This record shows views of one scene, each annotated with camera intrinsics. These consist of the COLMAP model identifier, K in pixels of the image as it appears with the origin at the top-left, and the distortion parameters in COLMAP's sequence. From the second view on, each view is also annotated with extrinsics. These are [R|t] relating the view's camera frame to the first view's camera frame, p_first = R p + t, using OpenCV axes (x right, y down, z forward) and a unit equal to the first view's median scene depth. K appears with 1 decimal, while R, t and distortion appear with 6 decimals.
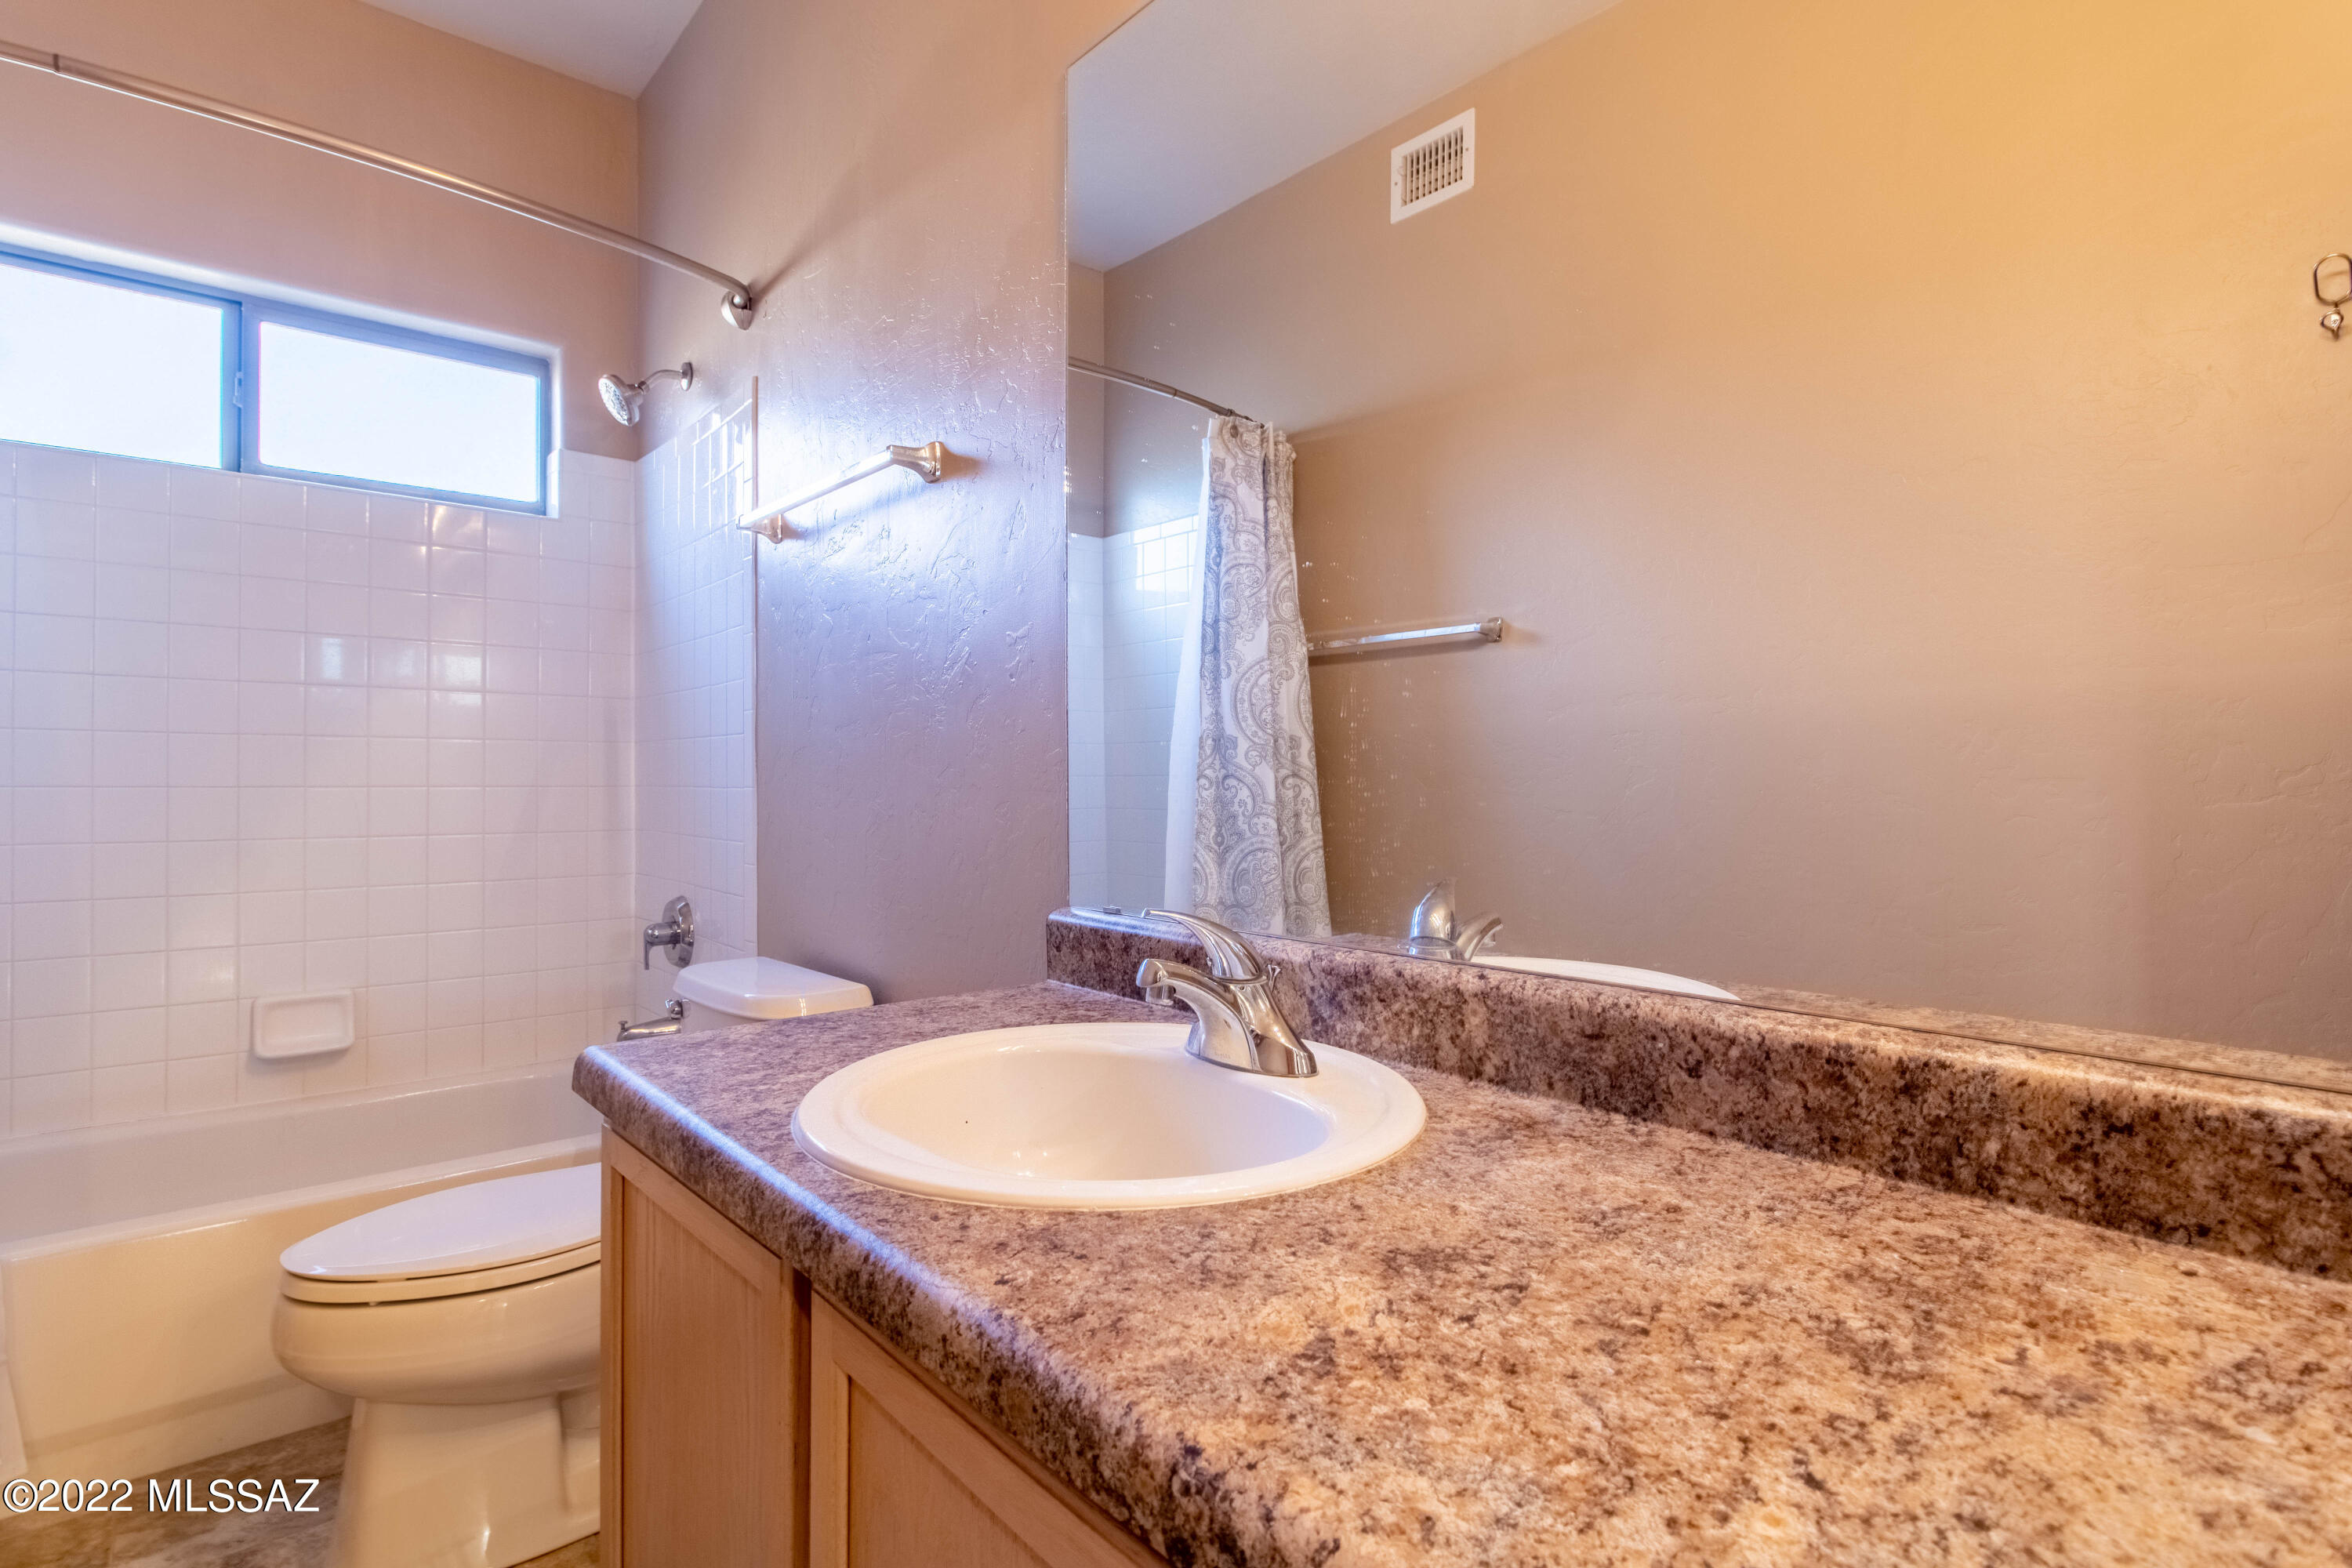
lens RADIAL K [[1128.0, 0, 1198.6], [0, 1128.0, 772.9], [0, 0, 1]] dist [-0.000141, -0.001613]
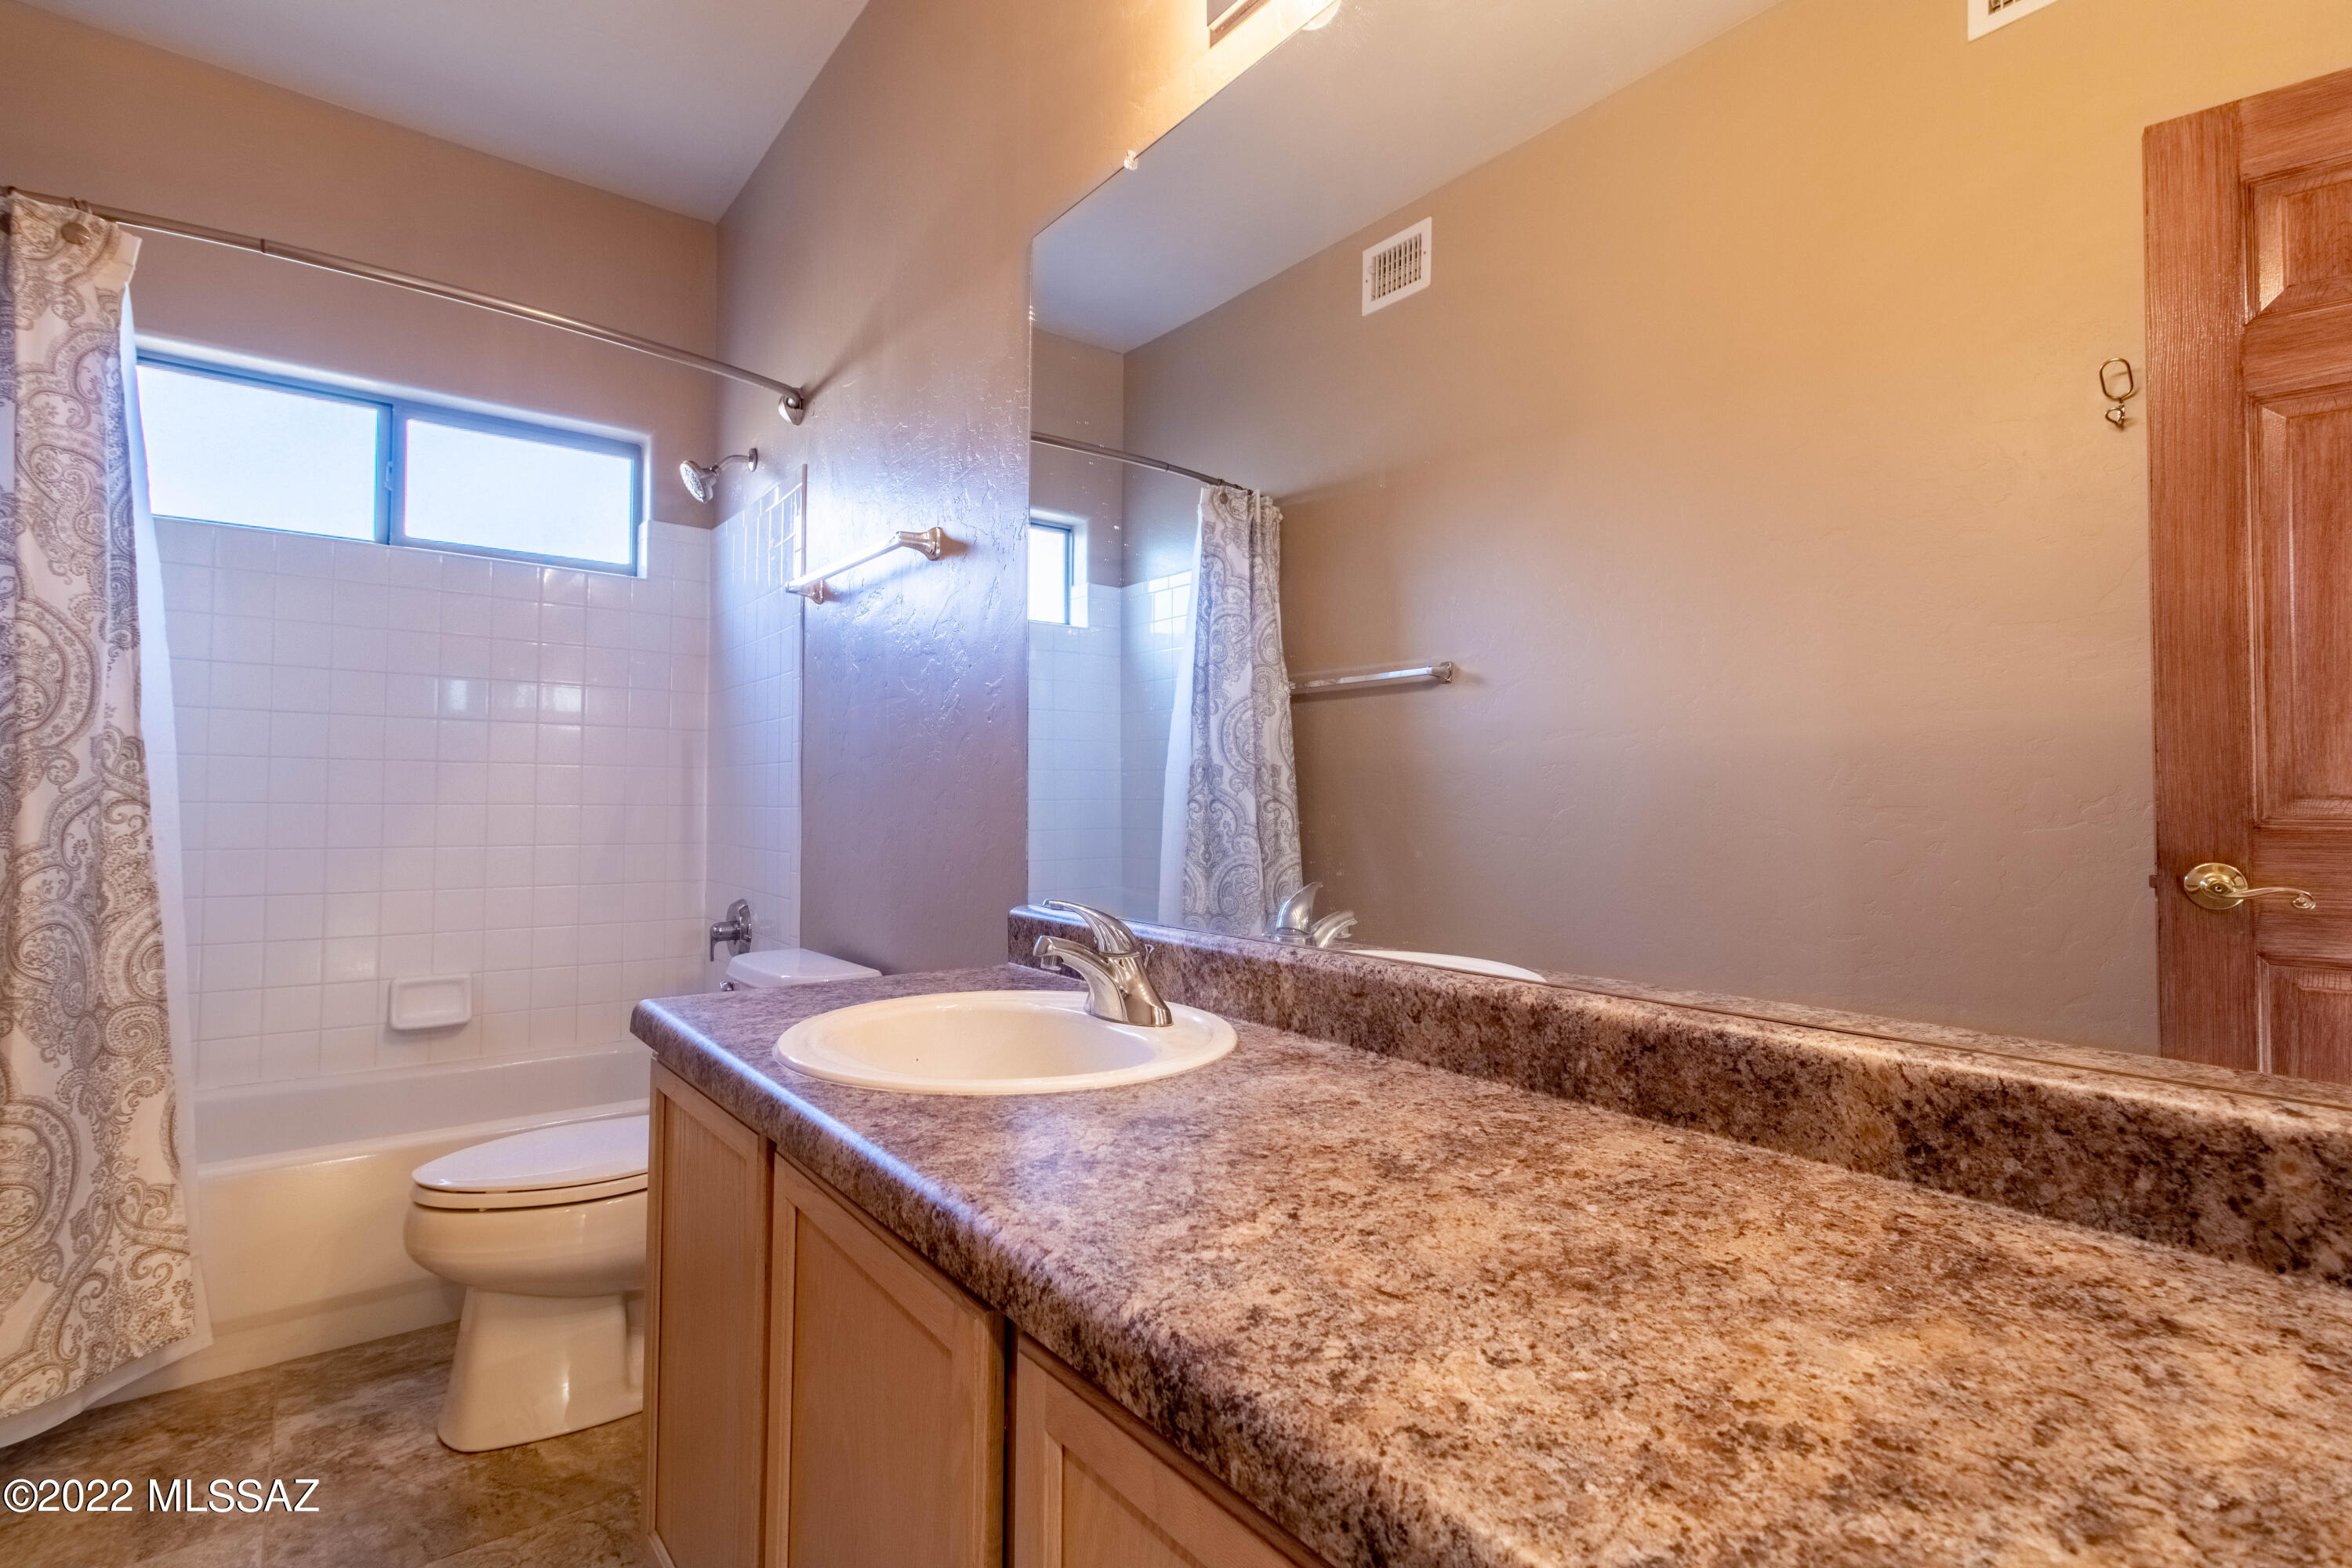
lens RADIAL K [[1077.3, 0, 1192.9], [0, 1077.3, 775.1], [0, 0, 1]] dist [0.003274, 0.001290]
pose [[0.998433, 0.005141, -0.055730, 0.201675], [-0.006266, 0.999780, -0.020031, -0.002104], [0.055615, 0.020349, 0.998245, -0.274004]]
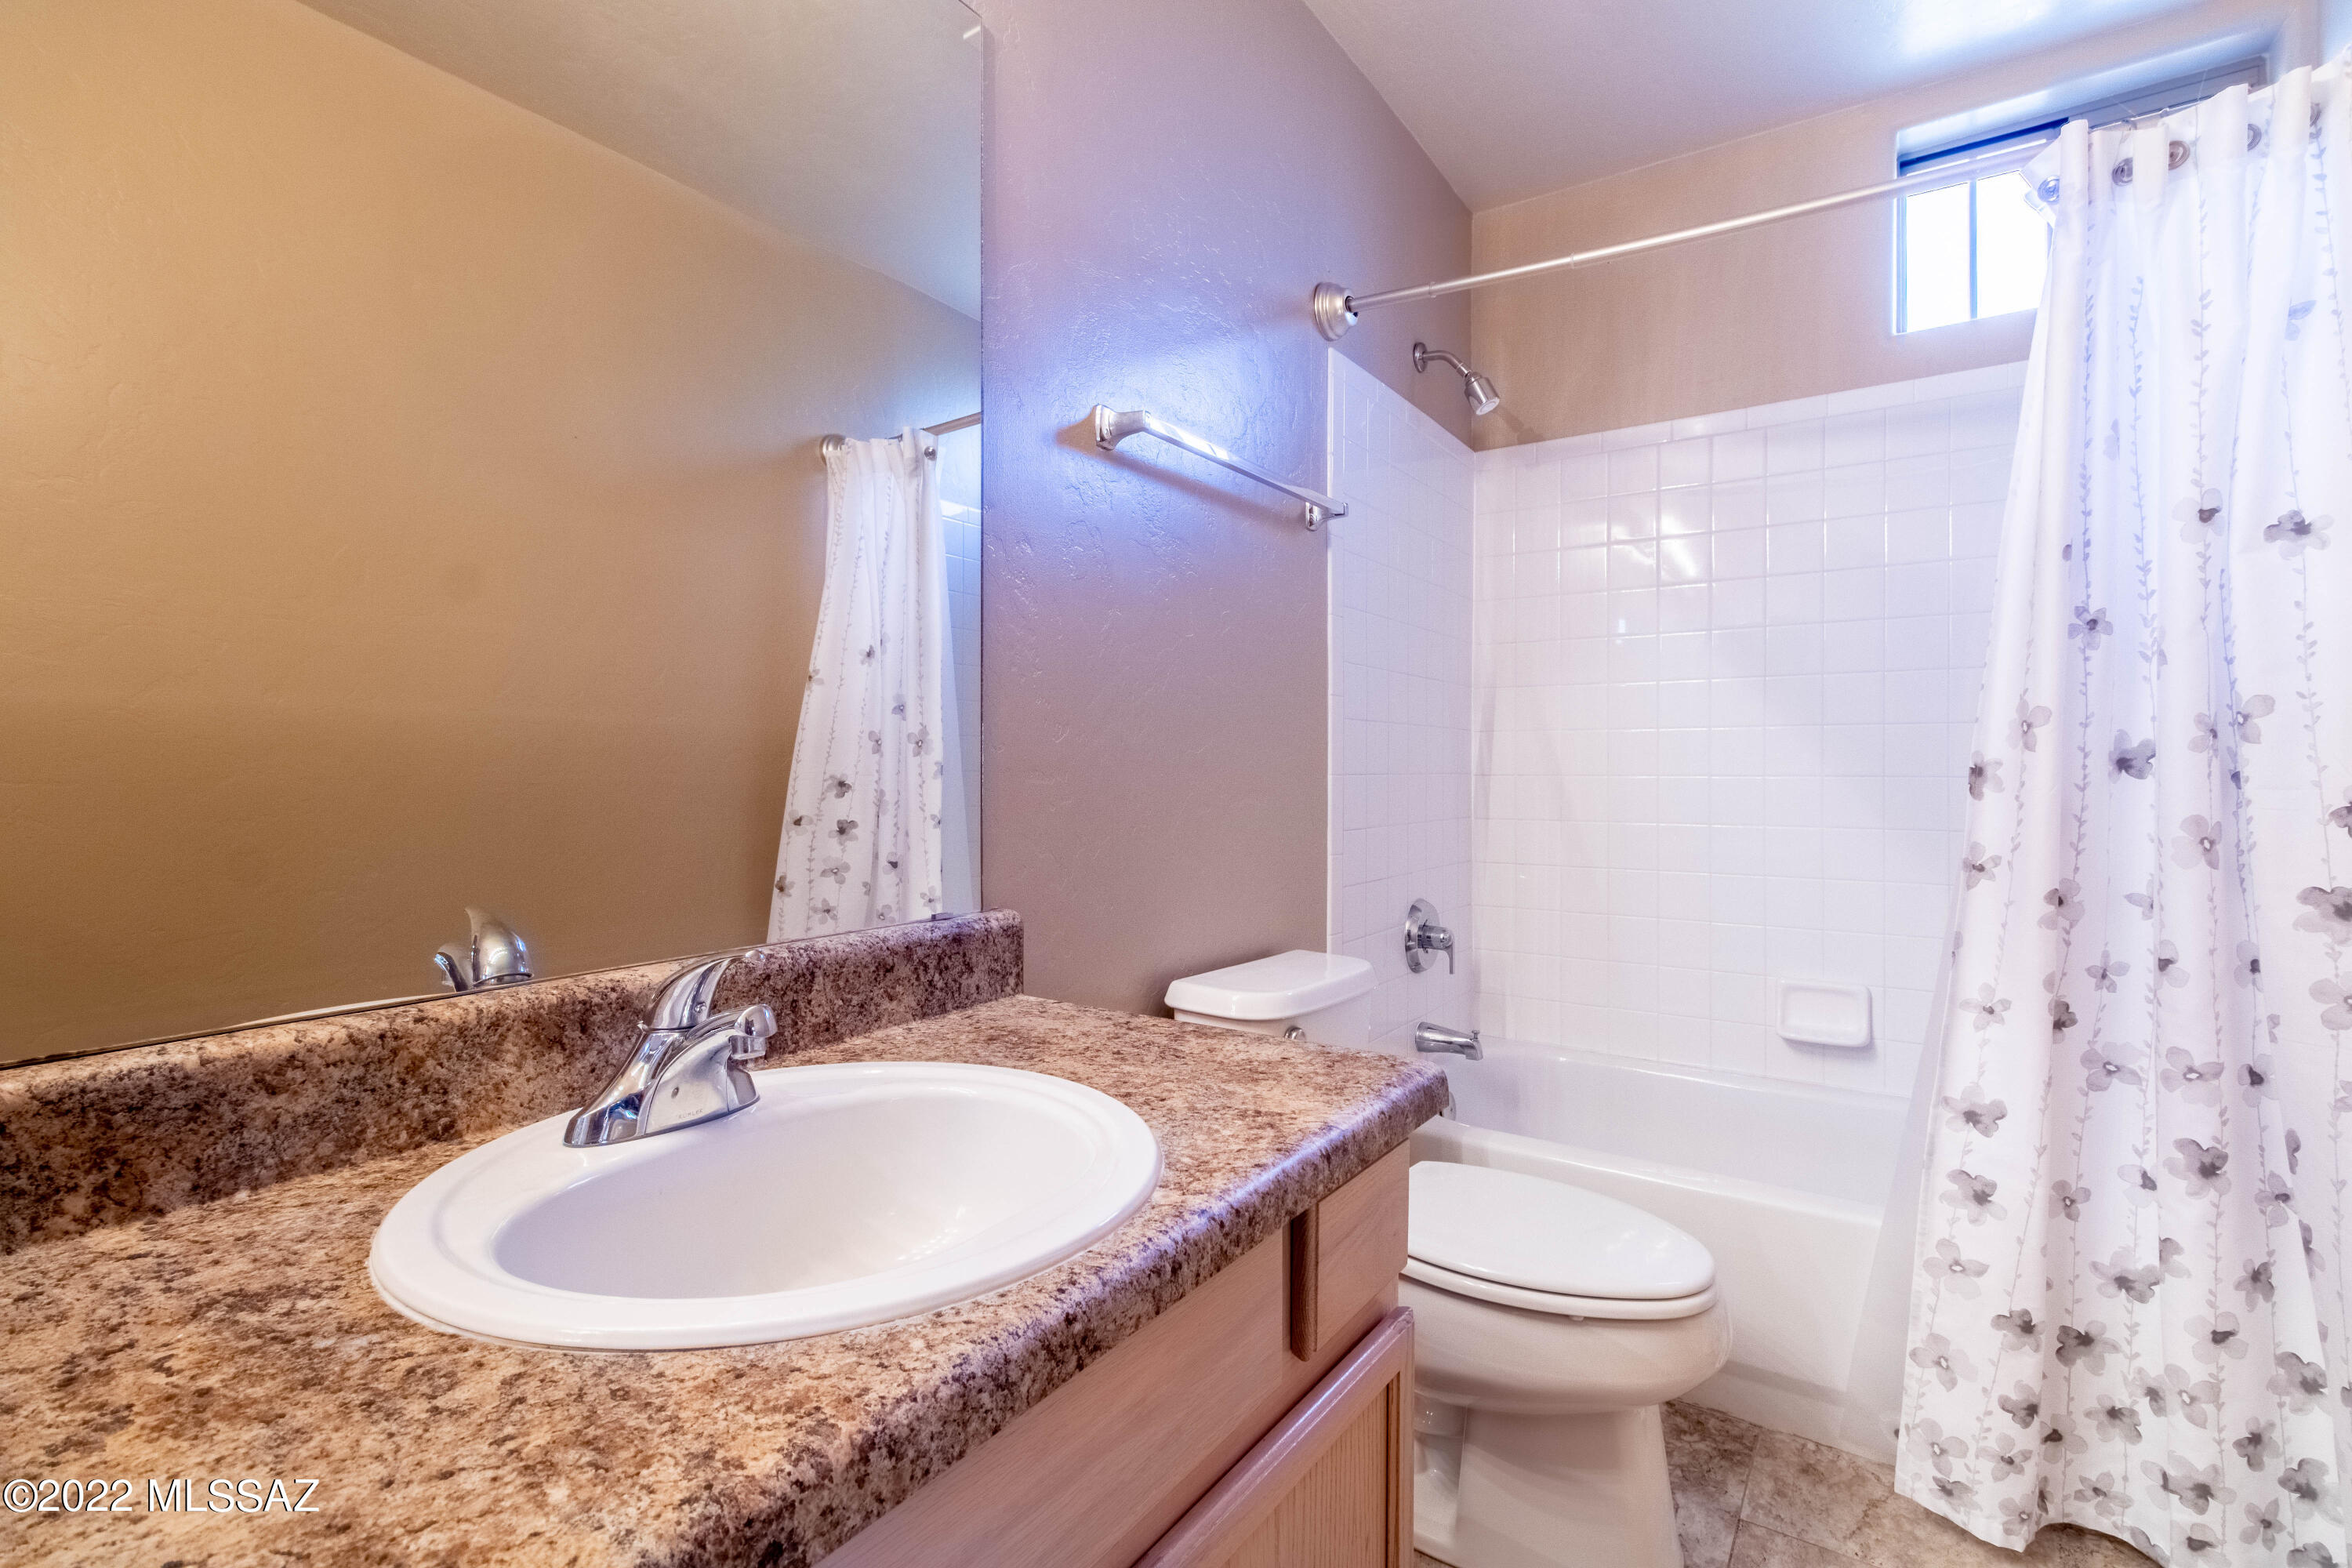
lens RADIAL K [[1077.3, 0, 1192.9], [0, 1077.3, 775.1], [0, 0, 1]] dist [0.003274, 0.001290]
pose [[0.249788, -0.001713, -0.968299, 1.002138], [0.004931, 0.999988, -0.000497, -0.015840], [0.968288, -0.004651, 0.249794, 0.863692]]
